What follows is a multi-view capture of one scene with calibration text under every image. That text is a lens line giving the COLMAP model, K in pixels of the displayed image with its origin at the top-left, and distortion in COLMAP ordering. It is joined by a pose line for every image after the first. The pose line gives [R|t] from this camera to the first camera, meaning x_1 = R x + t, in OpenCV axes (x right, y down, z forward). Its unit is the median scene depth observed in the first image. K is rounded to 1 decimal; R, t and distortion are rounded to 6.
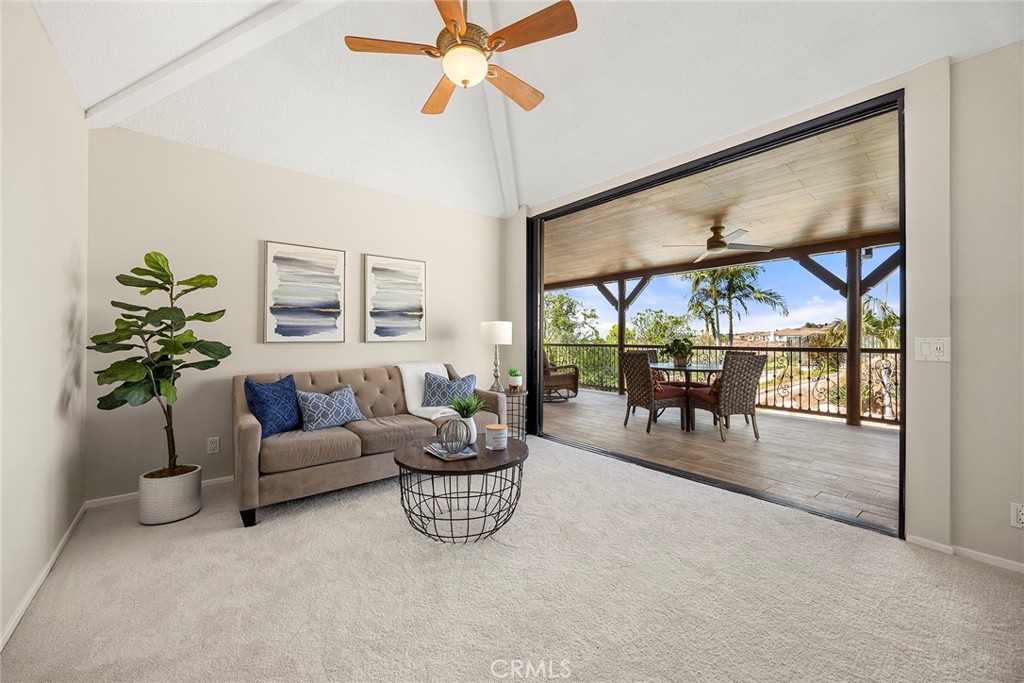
lens RADIAL K [[393.5, 0, 511.6], [0, 393.5, 338.8], [0, 0, 1]] dist [-0.003580, -0.000319]
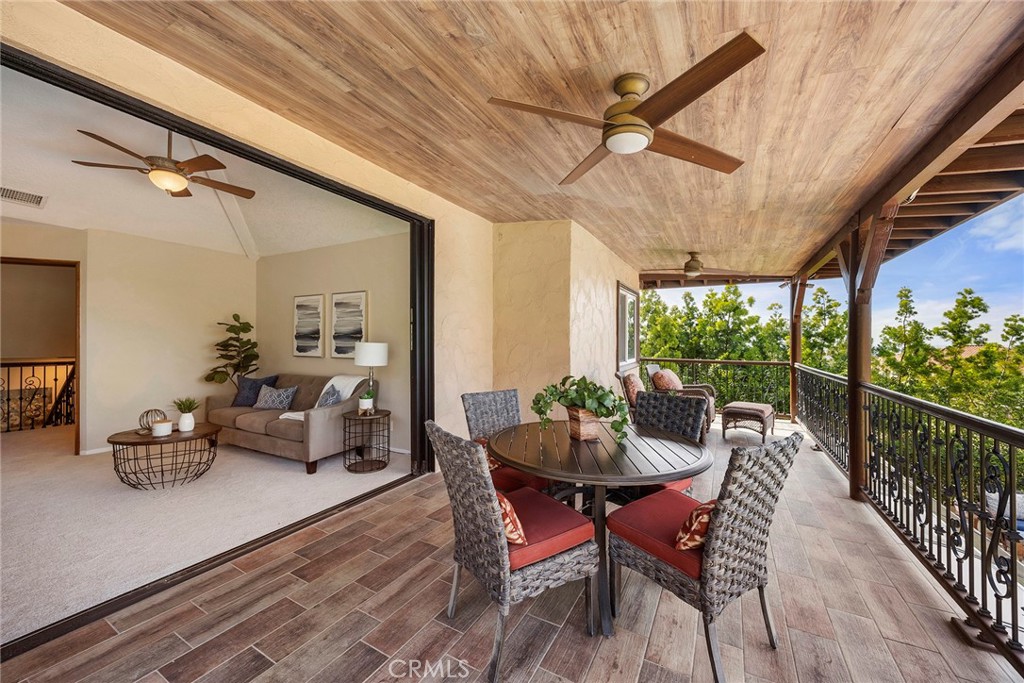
lens RADIAL K [[393.5, 0, 505.0], [0, 393.5, 334.5], [0, 0, 1]] dist [-0.003580, -0.000319]
pose [[0.376084, -0.015346, -0.926458, 1.035409], [-0.007657, 0.999777, -0.019669, -0.045708], [0.926554, 0.014491, 0.375883, 0.954111]]
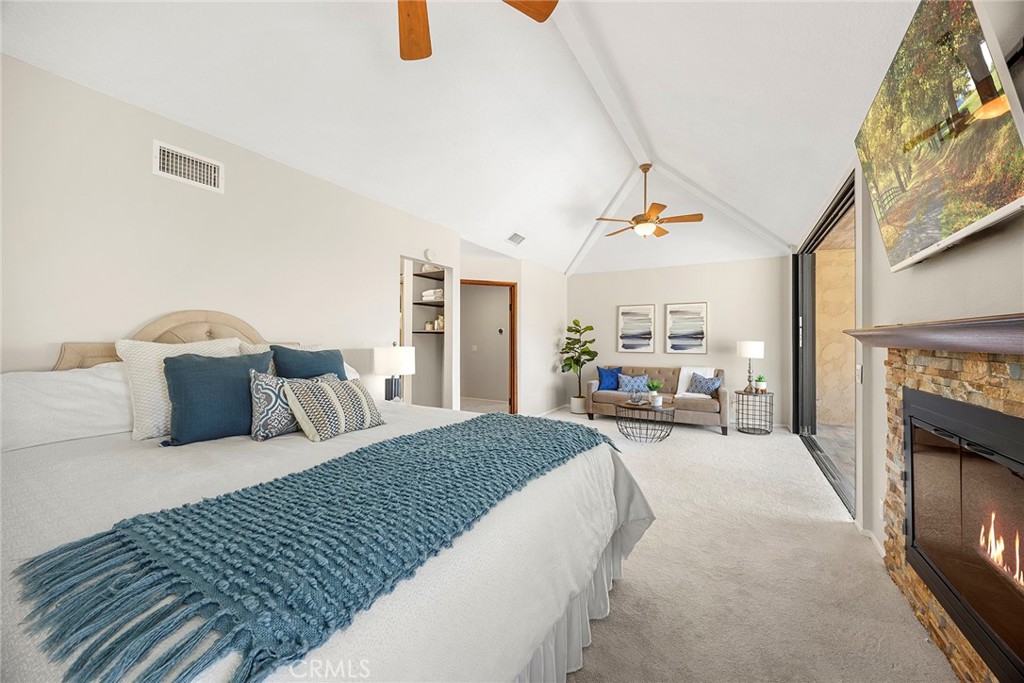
lens RADIAL K [[393.5, 0, 510.9], [0, 393.5, 344.5], [0, 0, 1]] dist [-0.003580, -0.000319]
pose [[0.348315, 0.011504, -0.937307, 0.975631], [-0.010105, 0.999913, 0.008517, -0.035545], [0.937323, 0.006505, 0.348401, -0.266330]]
